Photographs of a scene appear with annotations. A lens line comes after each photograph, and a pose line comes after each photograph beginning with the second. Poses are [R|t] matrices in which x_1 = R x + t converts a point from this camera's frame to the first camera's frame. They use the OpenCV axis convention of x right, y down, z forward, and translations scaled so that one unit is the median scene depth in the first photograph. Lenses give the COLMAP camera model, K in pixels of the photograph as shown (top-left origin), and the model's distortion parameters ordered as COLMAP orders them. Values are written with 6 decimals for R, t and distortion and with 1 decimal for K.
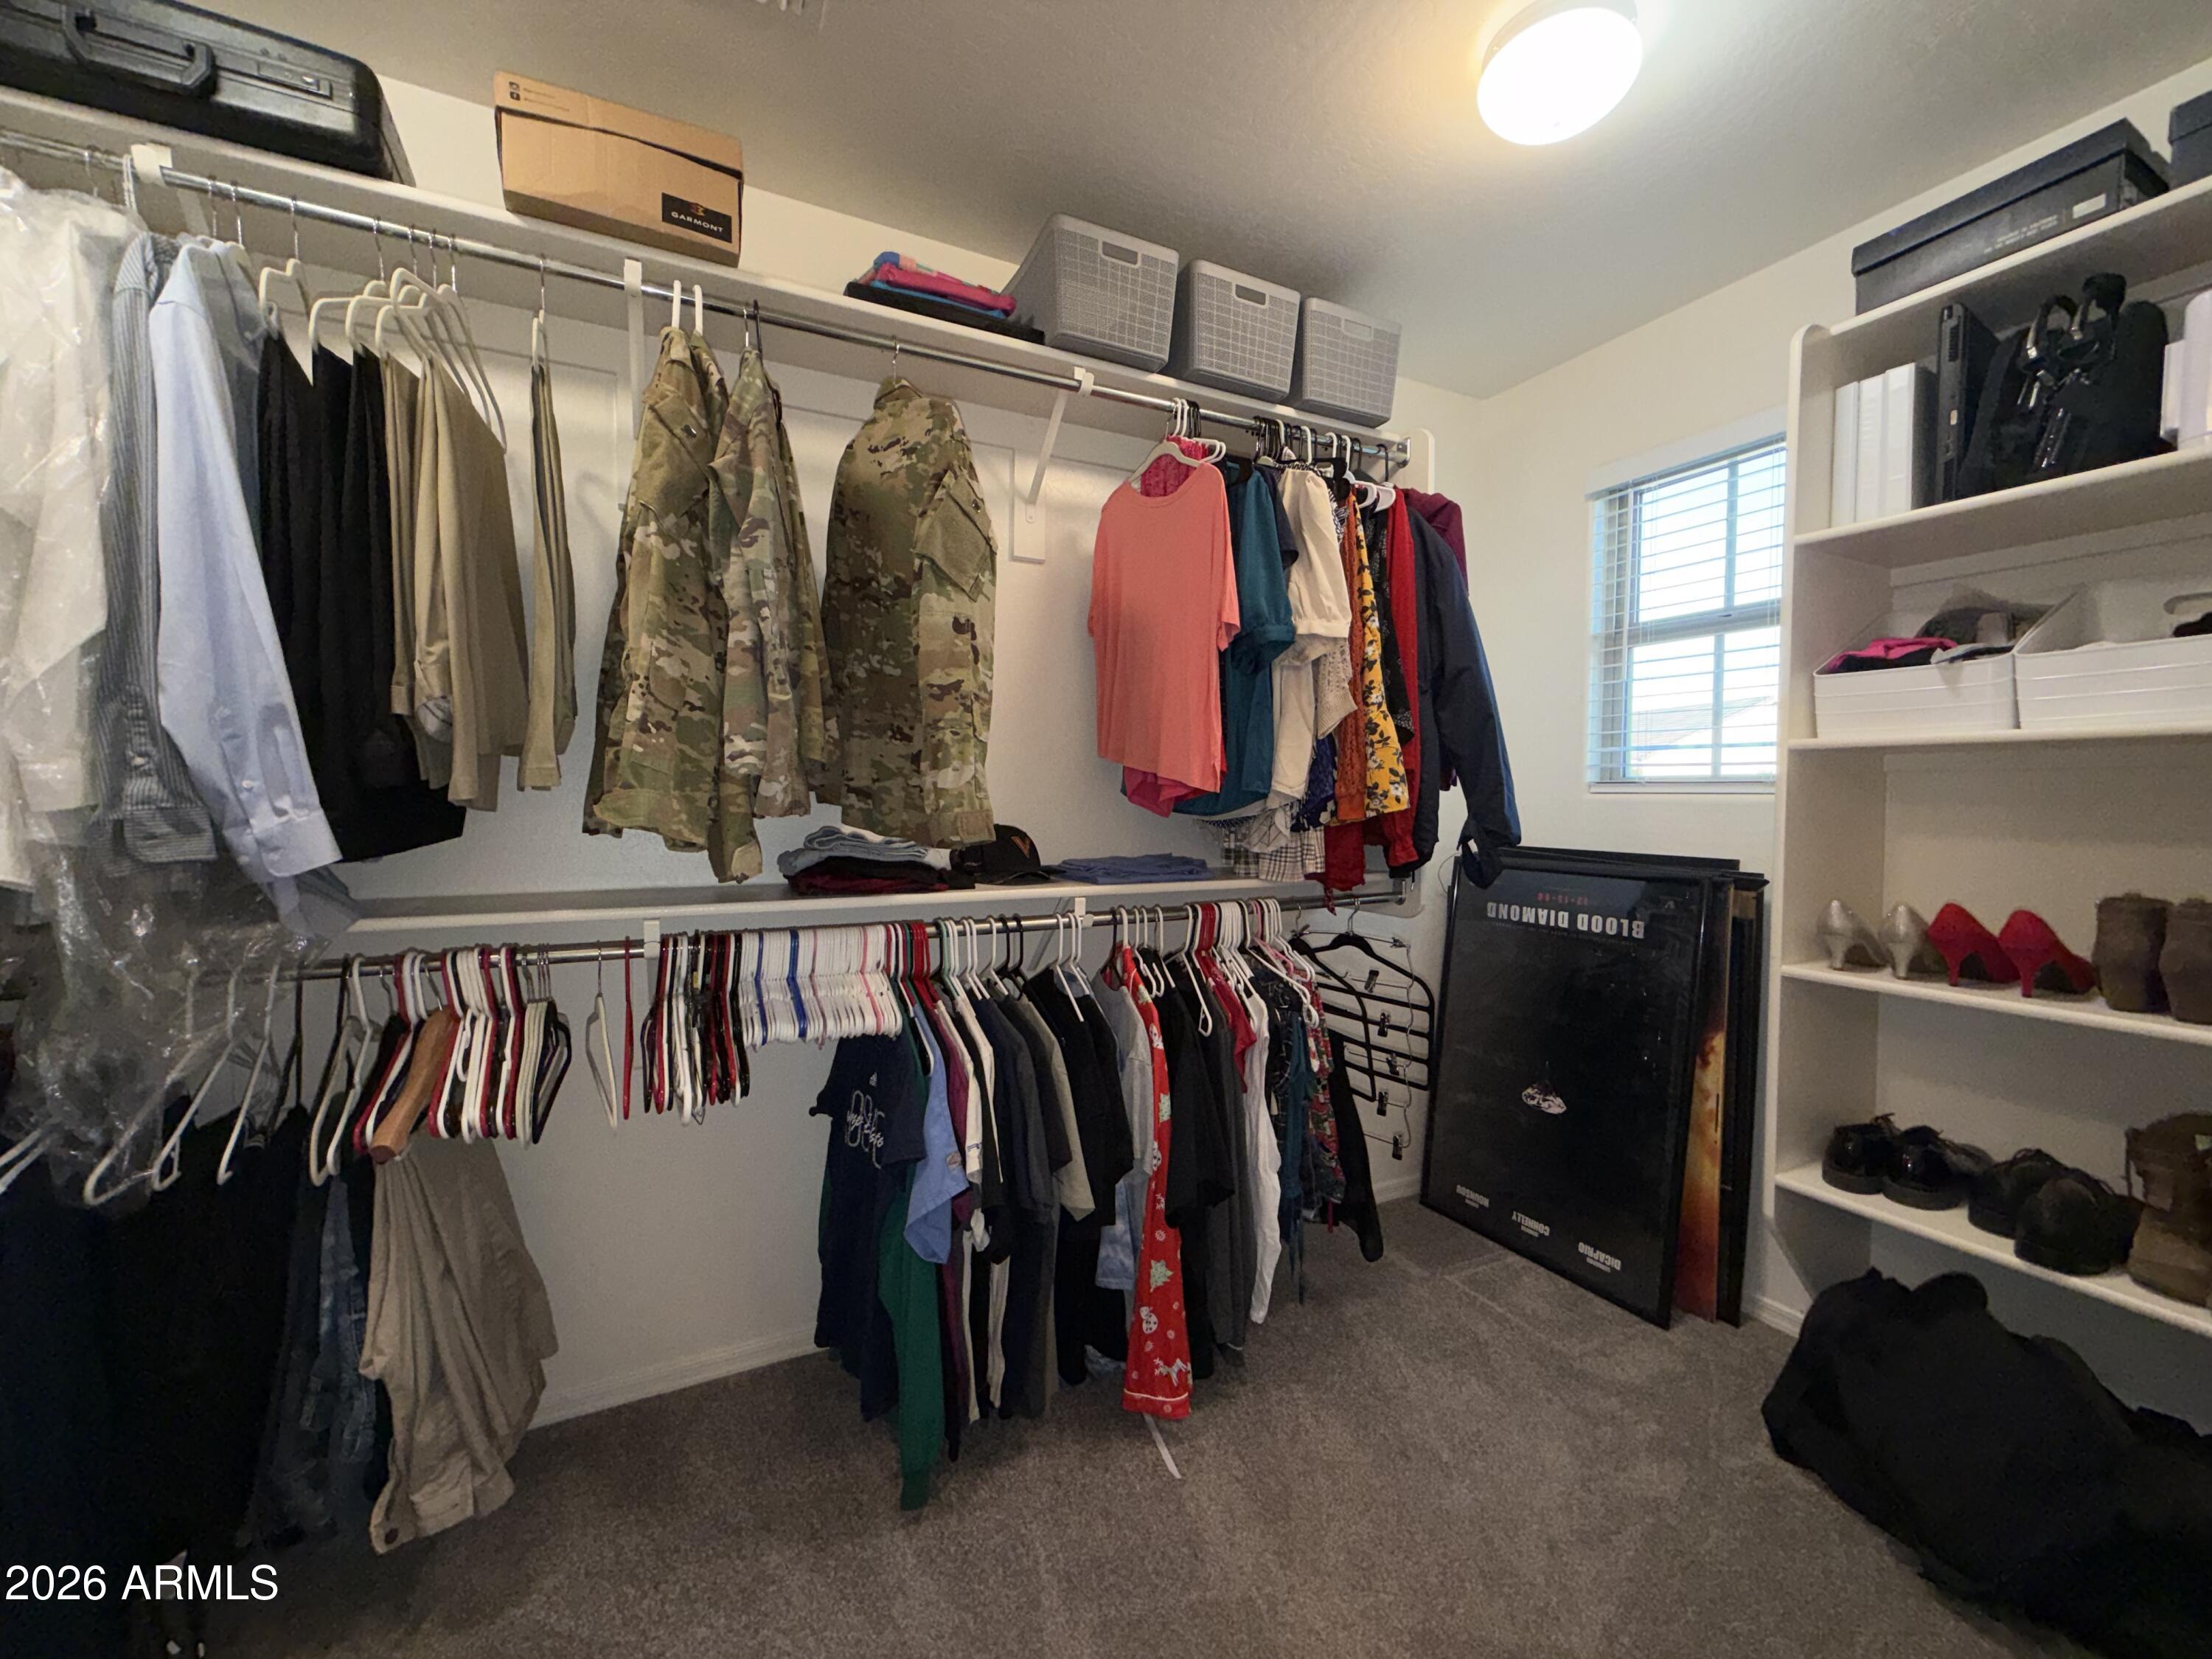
lens RADIAL K [[873.9, 0, 1095.8], [0, 873.9, 828.9], [0, 0, 1]] dist [-0.001075, 0.000261]
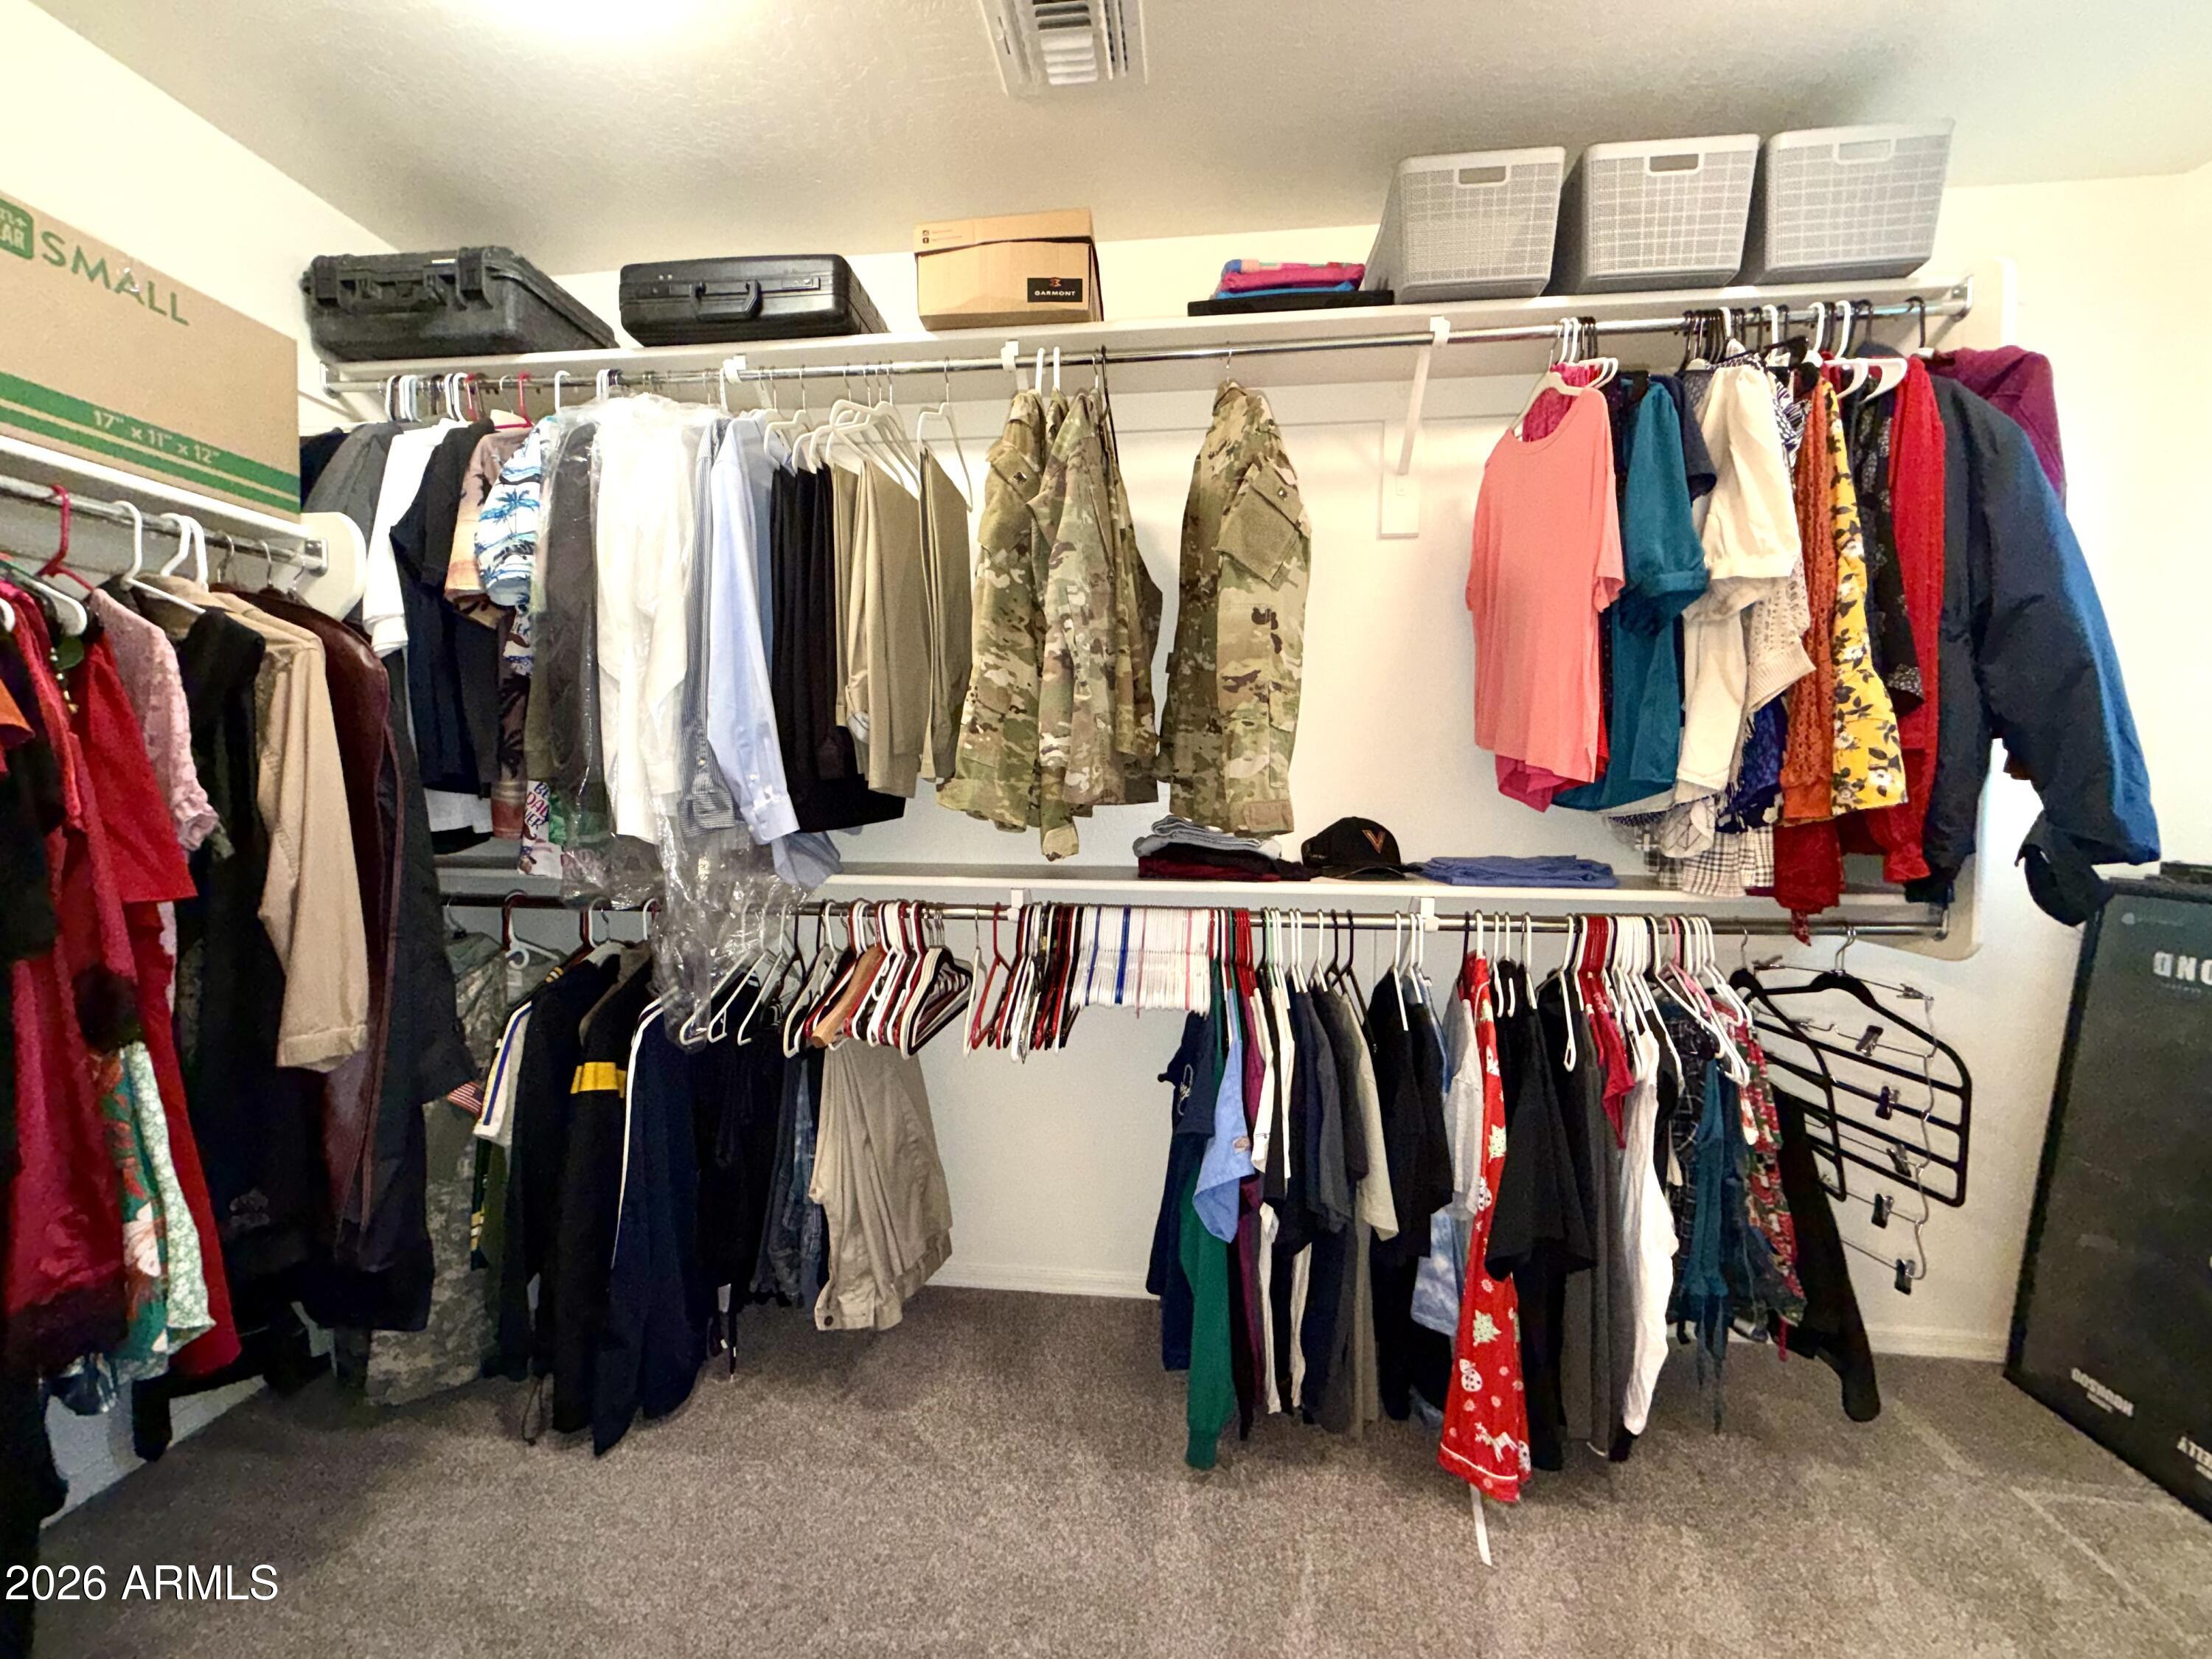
lens RADIAL K [[877.8, 0, 1106.0], [0, 877.8, 829.5], [0, 0, 1]] dist [-0.002277, -0.000070]
pose [[0.841196, 0.024671, -0.540167, 0.221097], [-0.022353, 0.999691, 0.010848, 0.005147], [0.540268, 0.002950, 0.841488, 0.049285]]
